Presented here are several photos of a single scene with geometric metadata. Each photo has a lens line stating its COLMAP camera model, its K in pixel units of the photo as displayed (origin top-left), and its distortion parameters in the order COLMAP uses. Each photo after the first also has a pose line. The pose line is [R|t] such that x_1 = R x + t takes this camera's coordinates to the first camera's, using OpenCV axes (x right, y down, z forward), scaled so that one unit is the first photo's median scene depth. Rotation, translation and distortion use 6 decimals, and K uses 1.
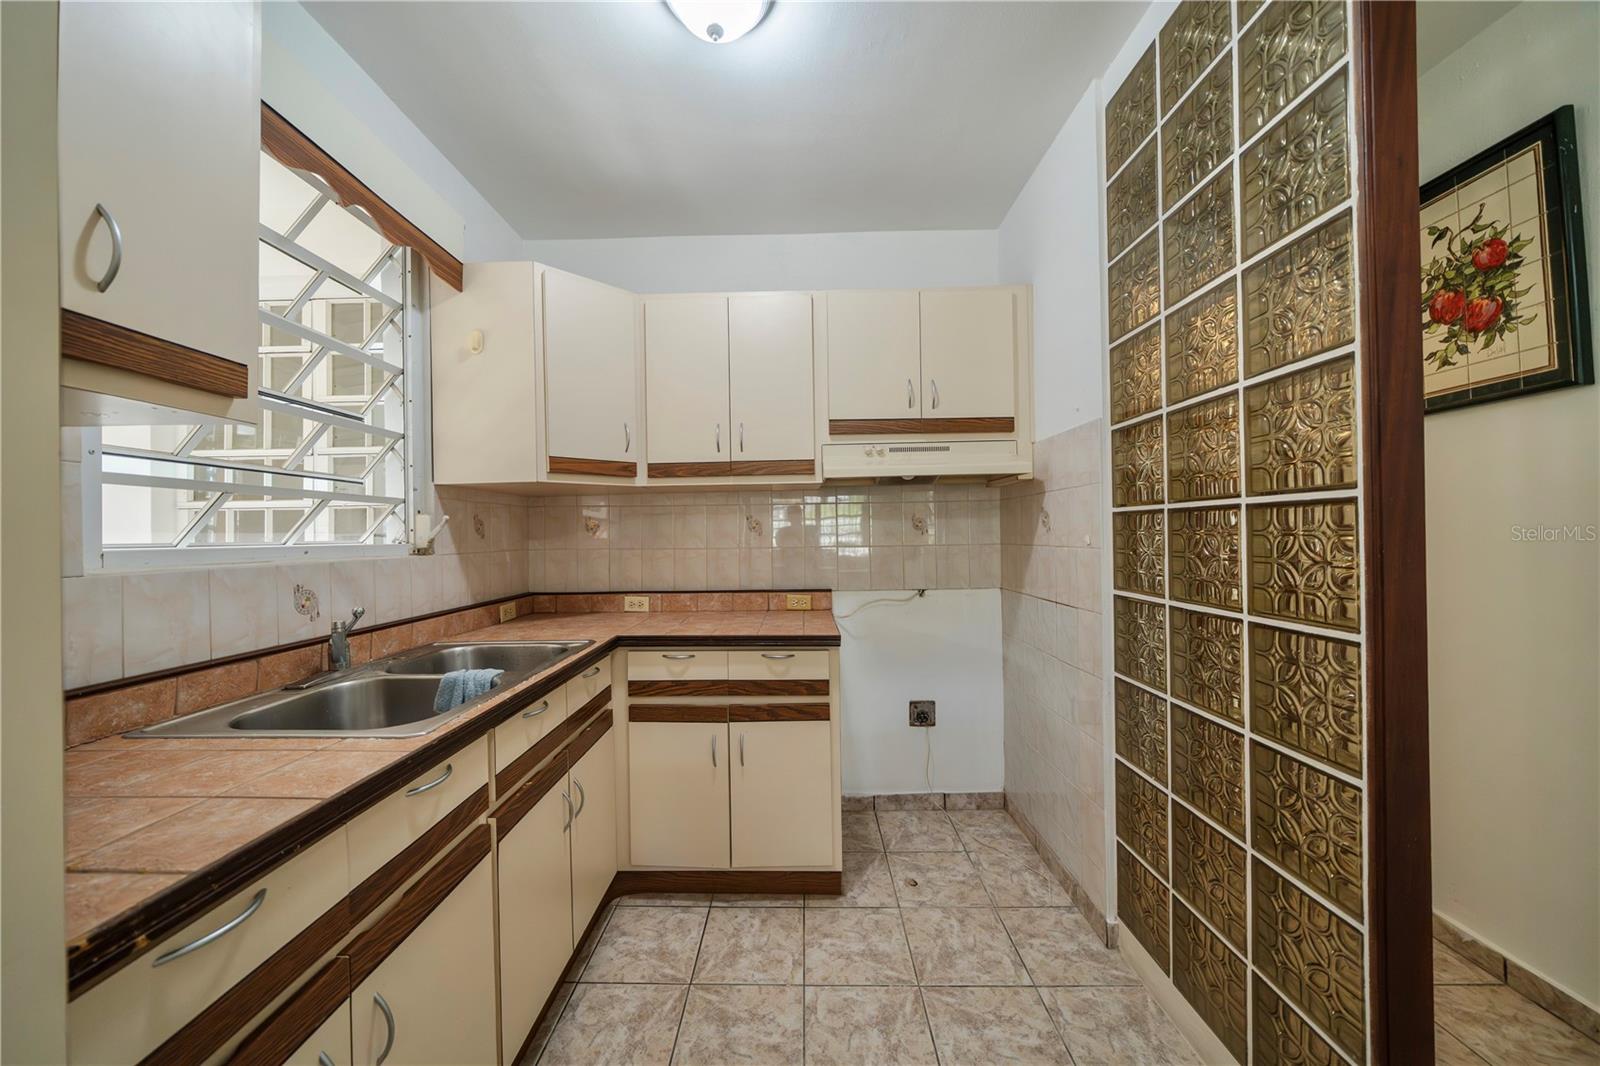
lens RADIAL K [[540.9, 0, 788.8], [0, 540.9, 532.1], [0, 0, 1]] dist [-0.002875, -0.000459]
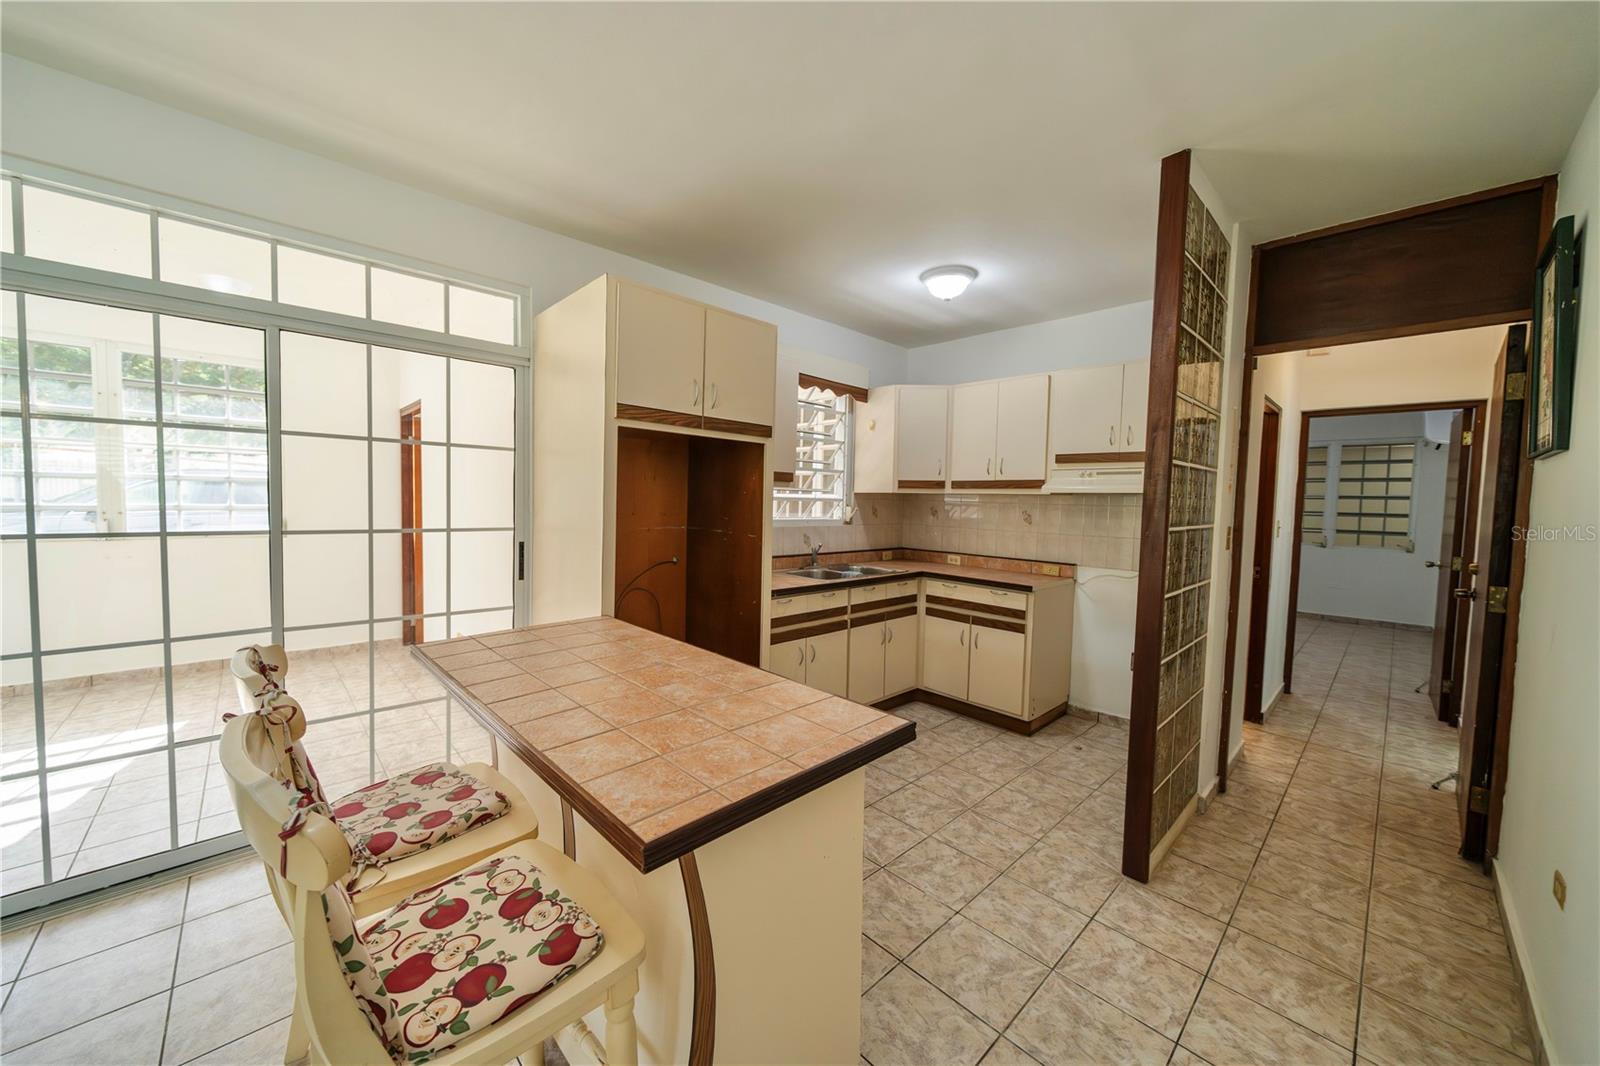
lens RADIAL K [[574.7, 0, 790.8], [0, 574.7, 526.8], [0, 0, 1]] dist [-0.006928, 0.001011]
pose [[0.699769, 0.066168, -0.711298, 0.834312], [-0.031891, 0.997602, 0.061427, -0.085130], [0.713657, -0.020300, 0.700201, -0.820624]]
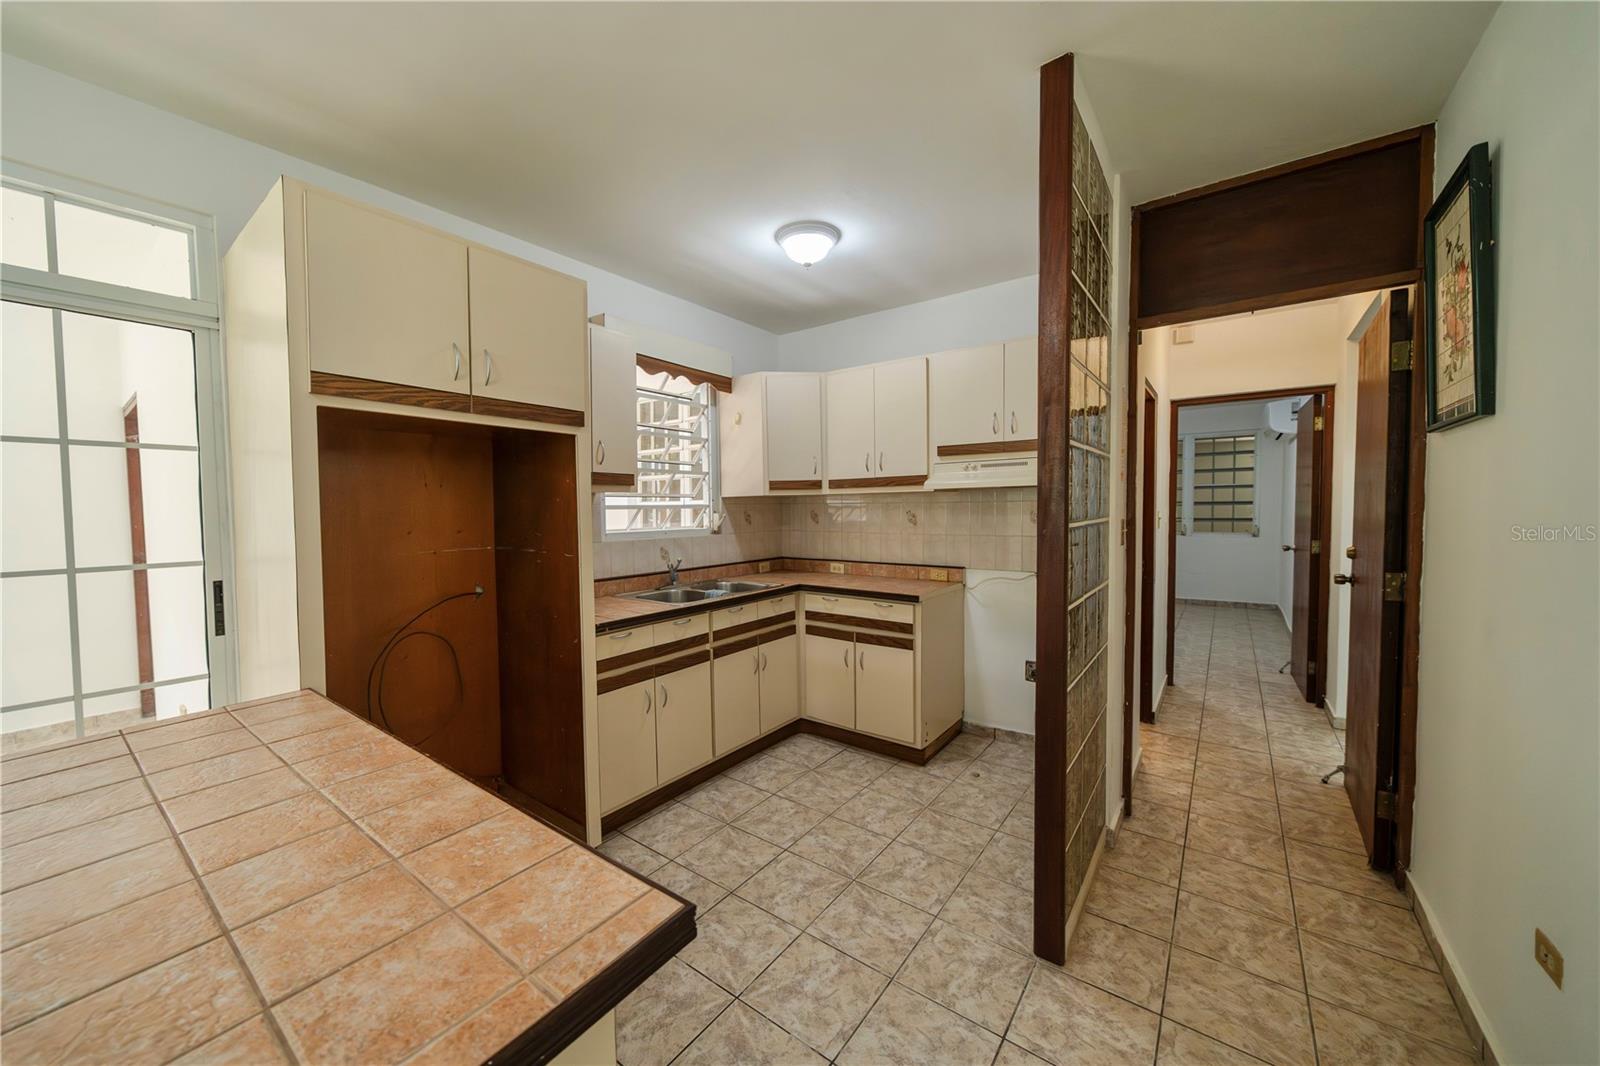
lens RADIAL K [[574.7, 0, 789.0], [0, 574.7, 529.6], [0, 0, 1]] dist [-0.006928, 0.001011]
pose [[0.809366, 0.027977, -0.586638, 0.729608], [0.001862, 0.998738, 0.050198, -0.075267], [0.587302, -0.041721, 0.808292, -0.504309]]
